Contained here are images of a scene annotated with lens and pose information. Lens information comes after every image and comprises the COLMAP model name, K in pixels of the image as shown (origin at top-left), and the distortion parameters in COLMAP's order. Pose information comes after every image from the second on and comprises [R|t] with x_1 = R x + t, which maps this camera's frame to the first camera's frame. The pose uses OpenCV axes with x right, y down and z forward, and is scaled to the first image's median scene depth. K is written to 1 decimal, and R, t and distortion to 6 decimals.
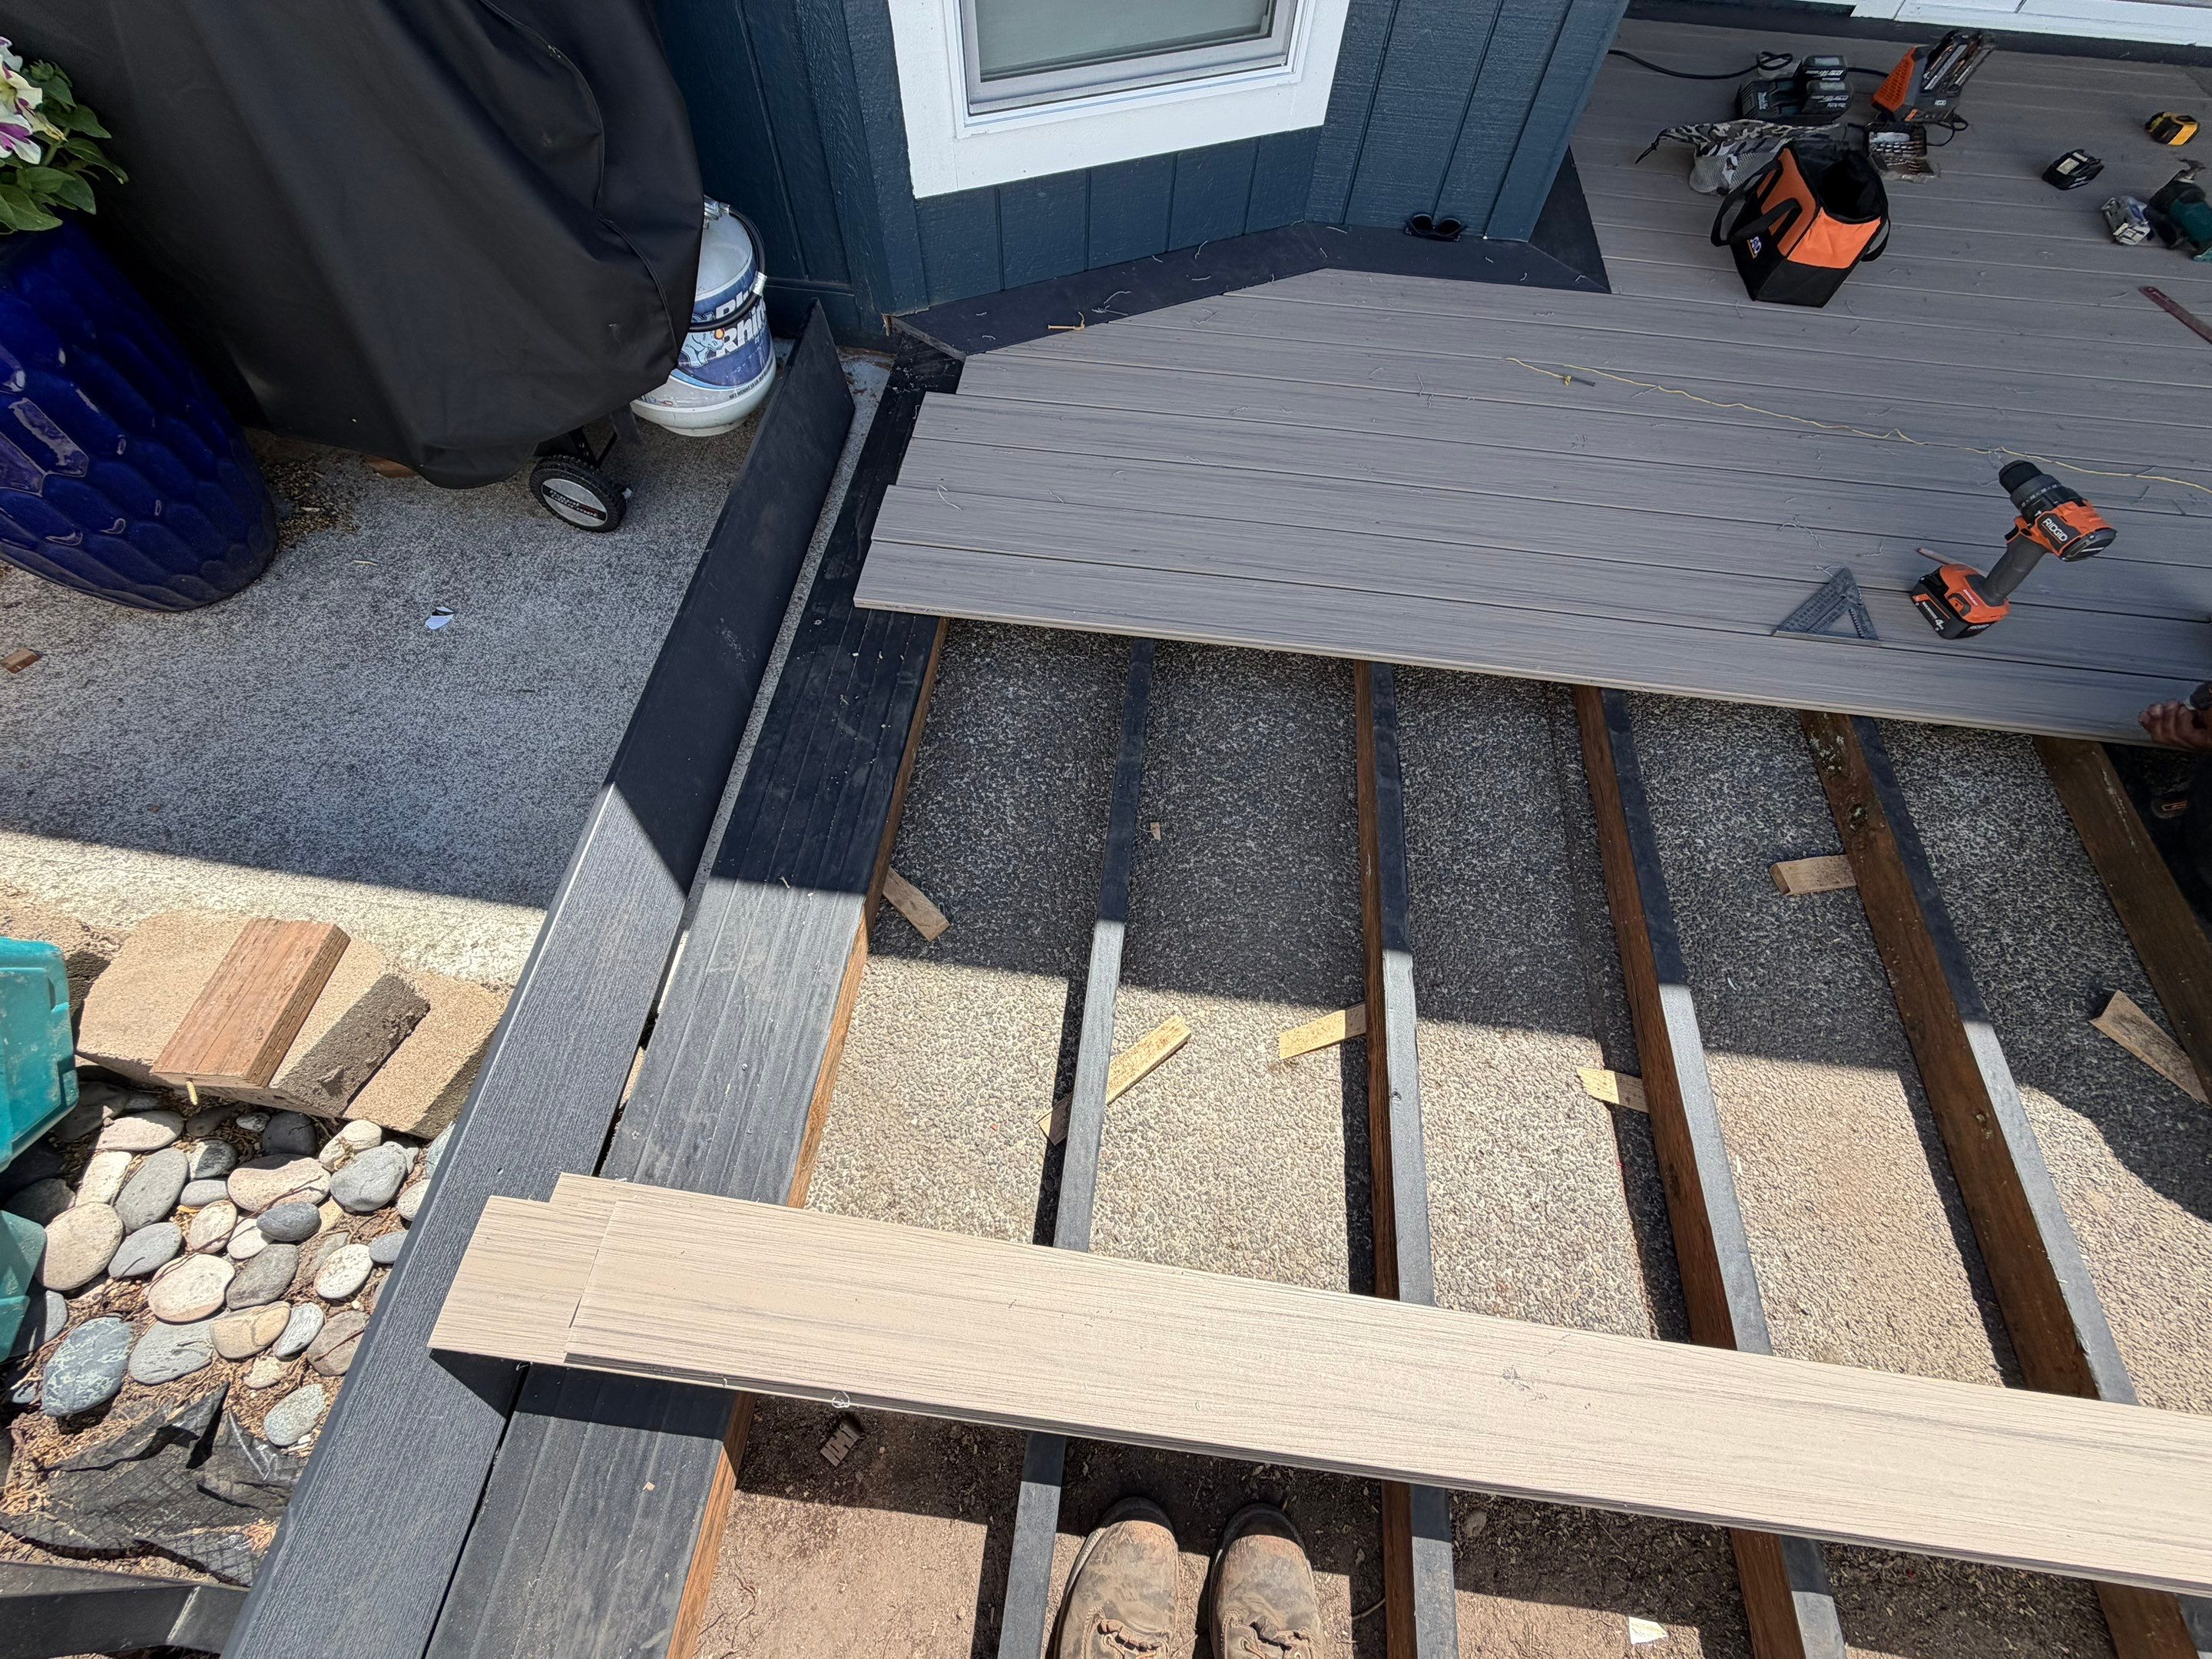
lens RADIAL K [[880.8, 0, 1105.6], [0, 880.8, 827.8], [0, 0, 1]] dist [0.002942, -0.001163]
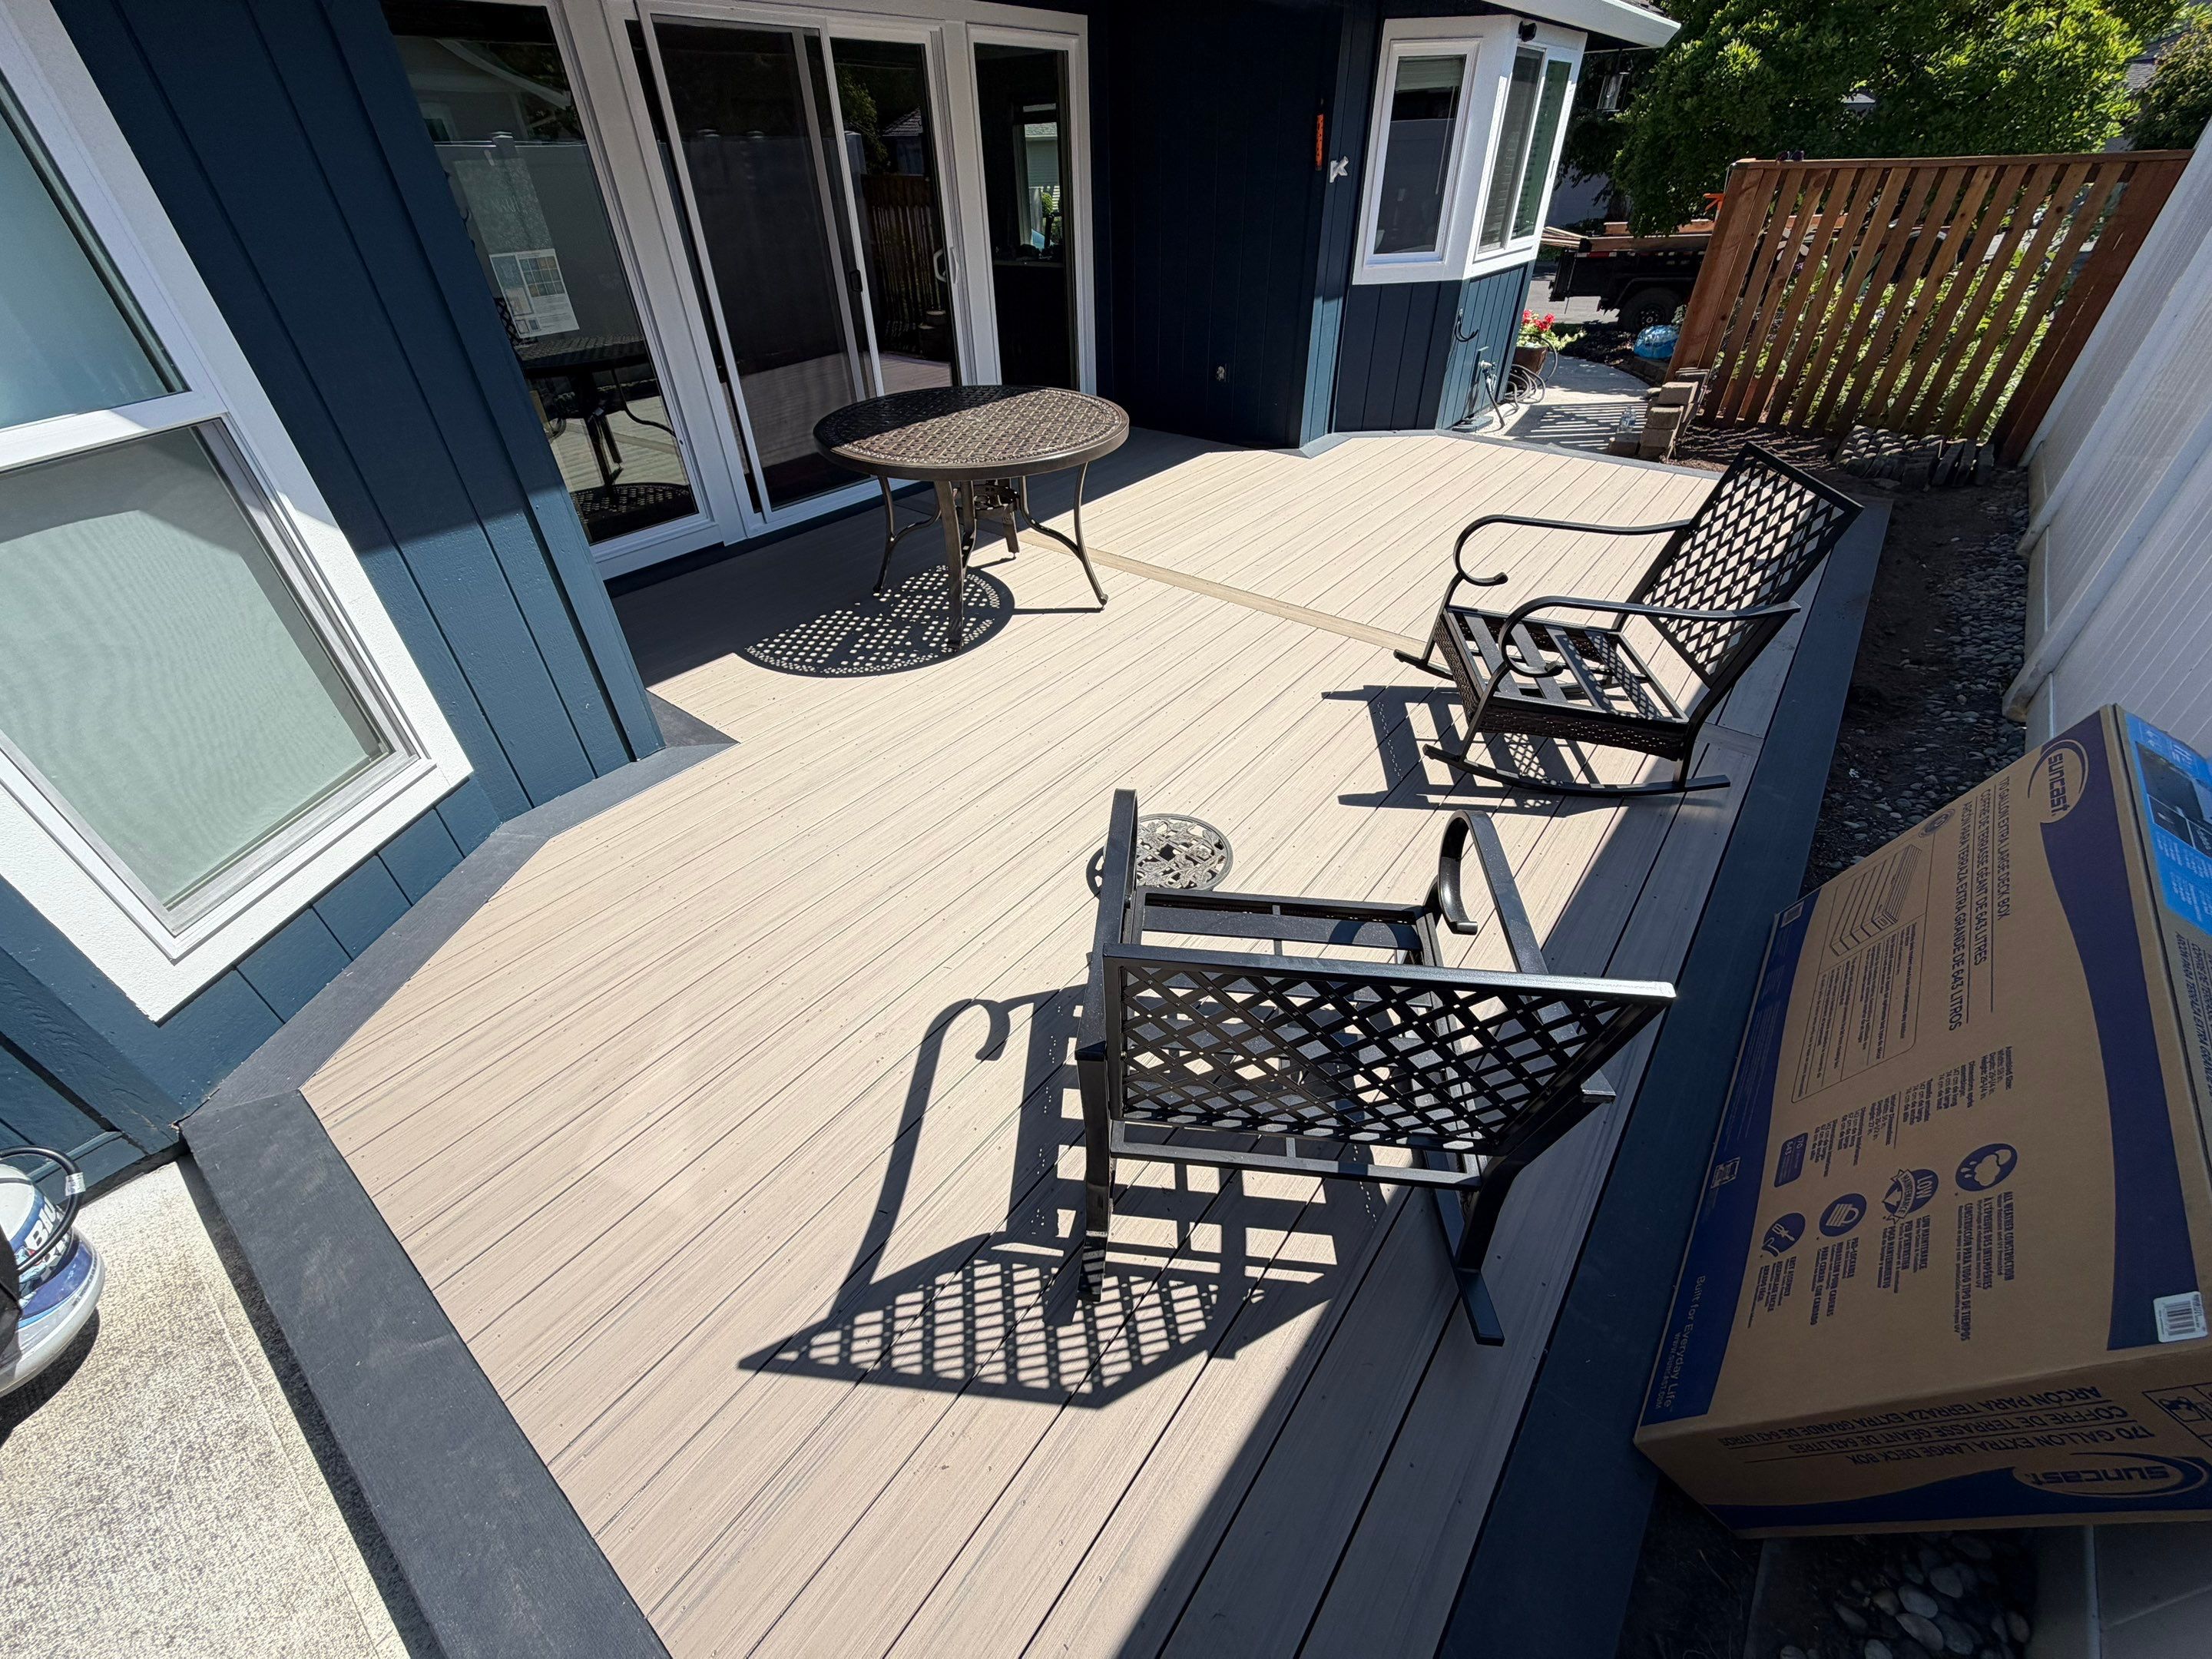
lens RADIAL K [[880.8, 0, 1107.8], [0, 880.8, 827.6], [0, 0, 1]] dist [0.002942, -0.001163]
pose [[0.523320, -0.542966, 0.656753, -0.178540], [0.750445, 0.658777, -0.053337, 0.034631], [-0.403693, 0.520769, 0.752217, -0.342079]]
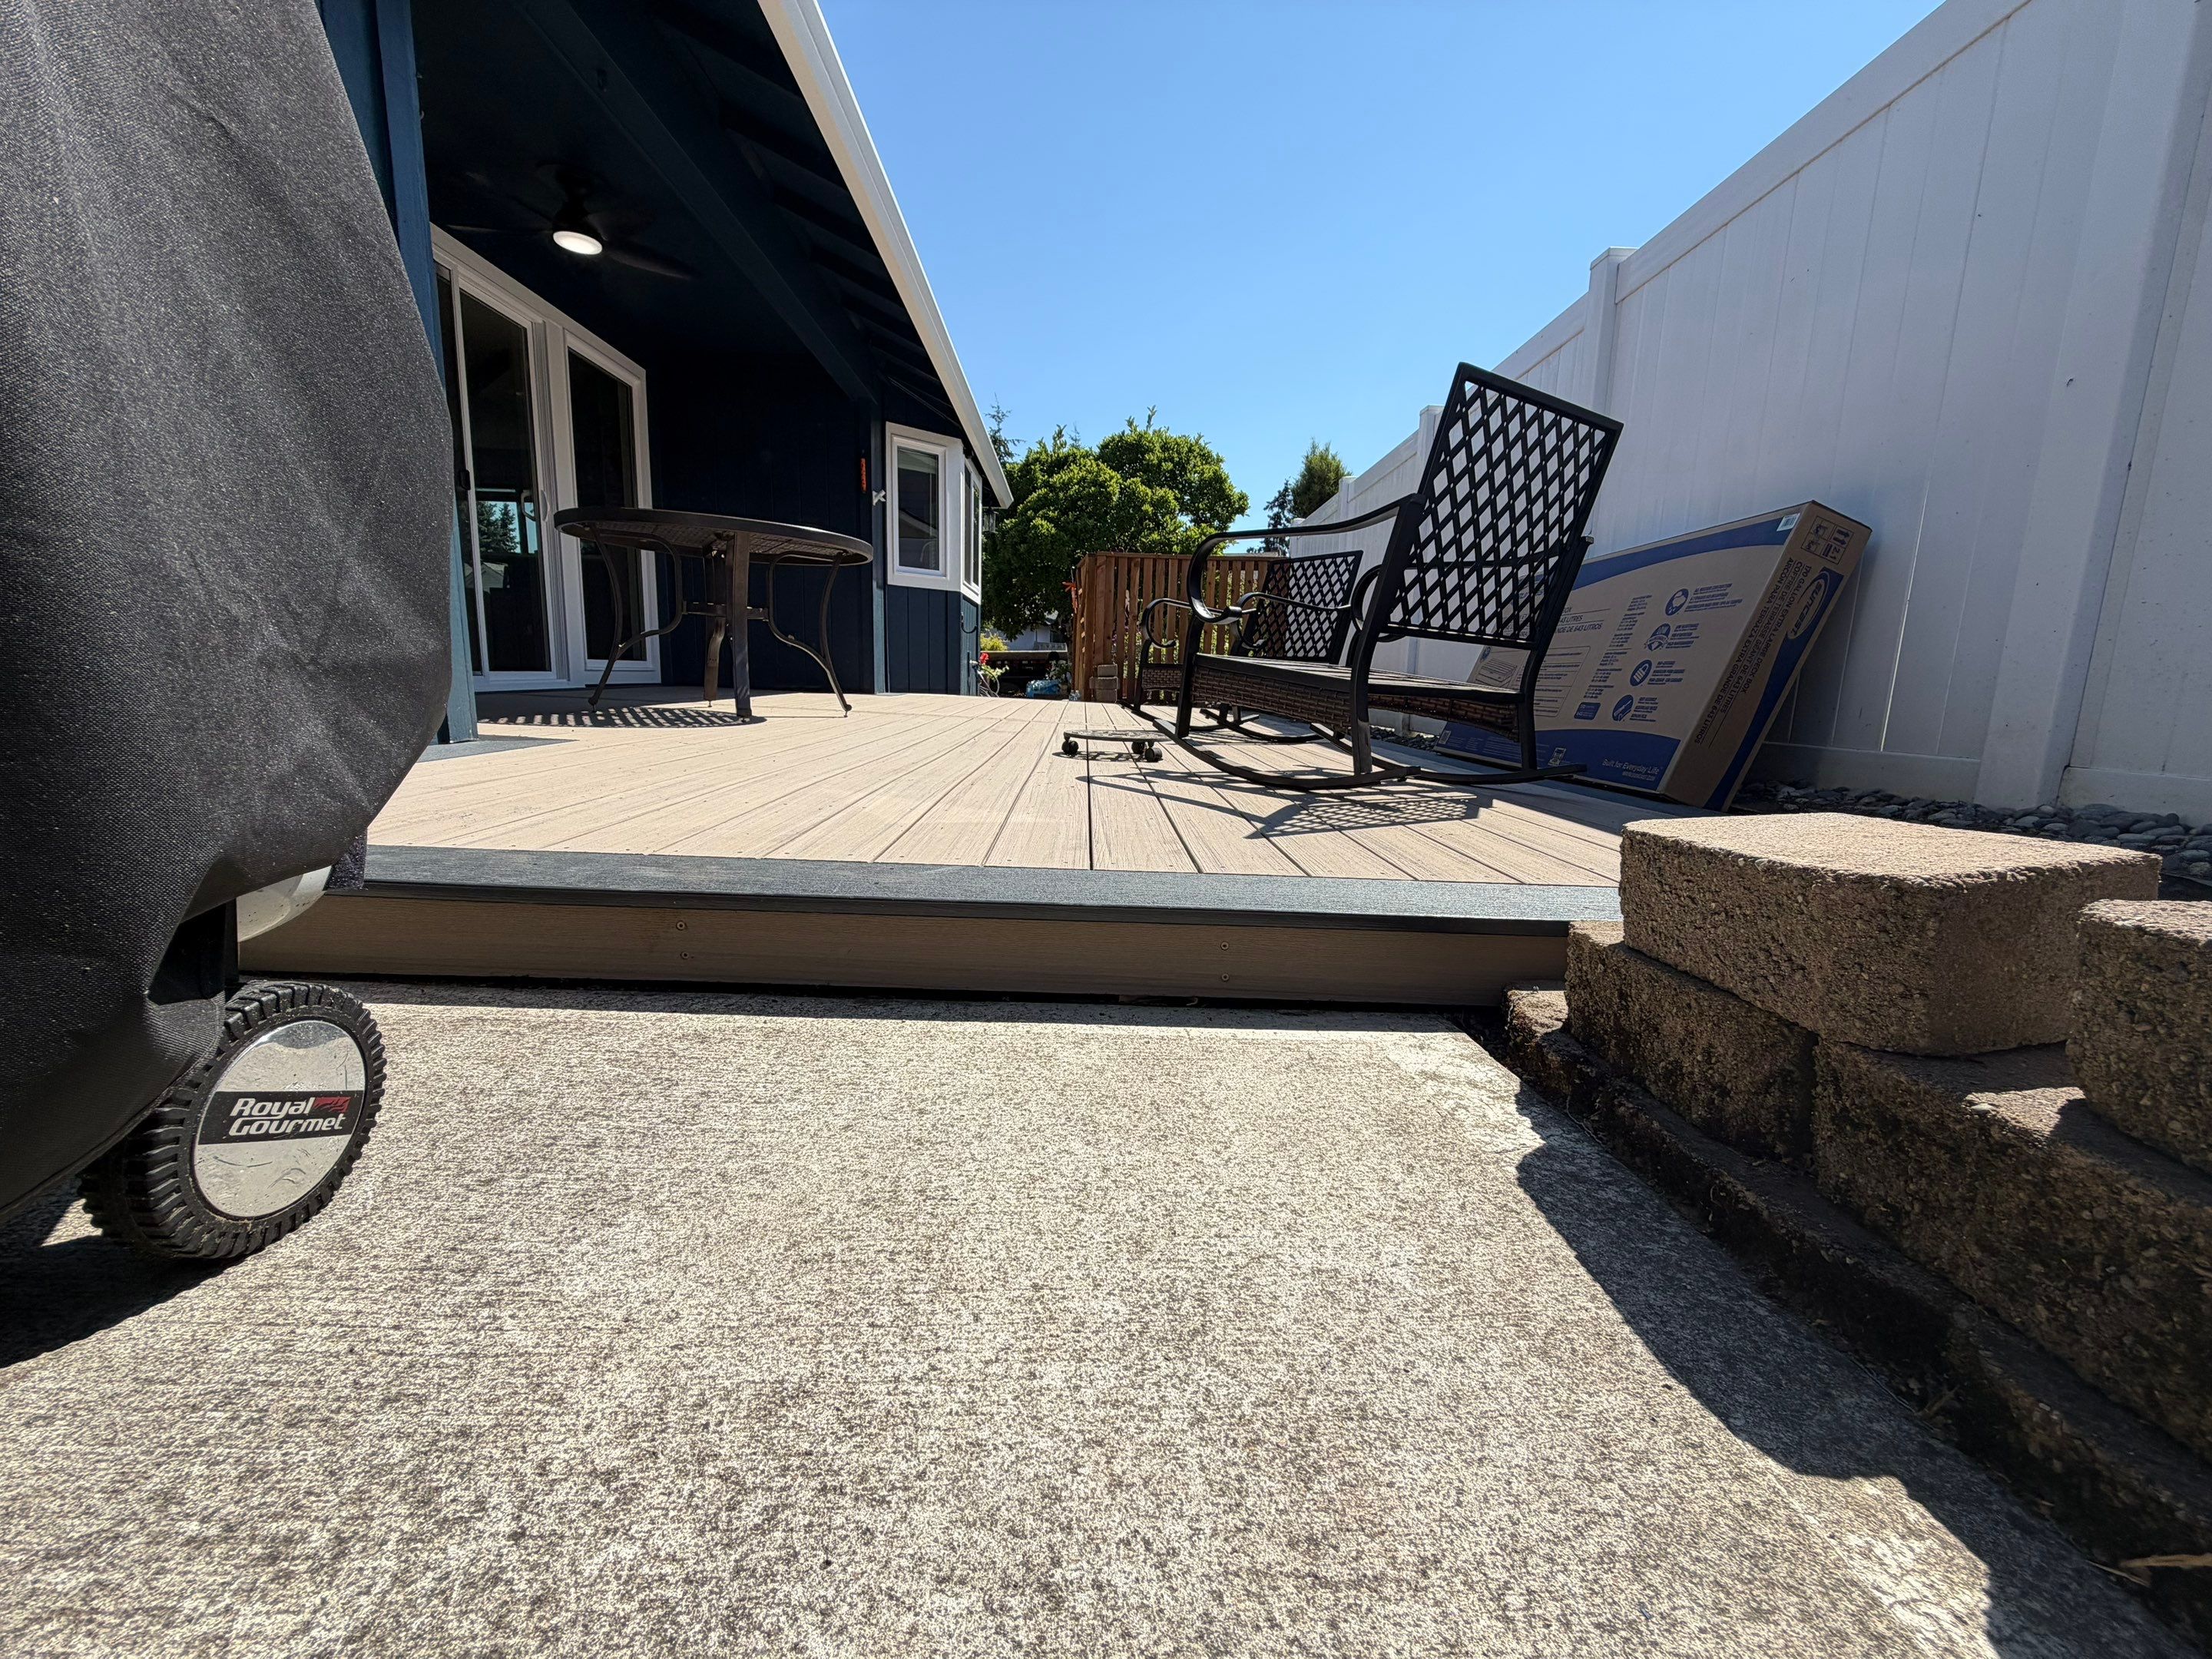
lens RADIAL K [[880.8, 0, 1115.4], [0, 880.8, 814.4], [0, 0, 1]] dist [0.002942, -0.001163]
pose [[-0.140638, -0.184352, 0.972746, -0.847891], [0.834716, 0.506281, 0.216631, -0.221274], [-0.532419, 0.842433, 0.082679, 0.649642]]
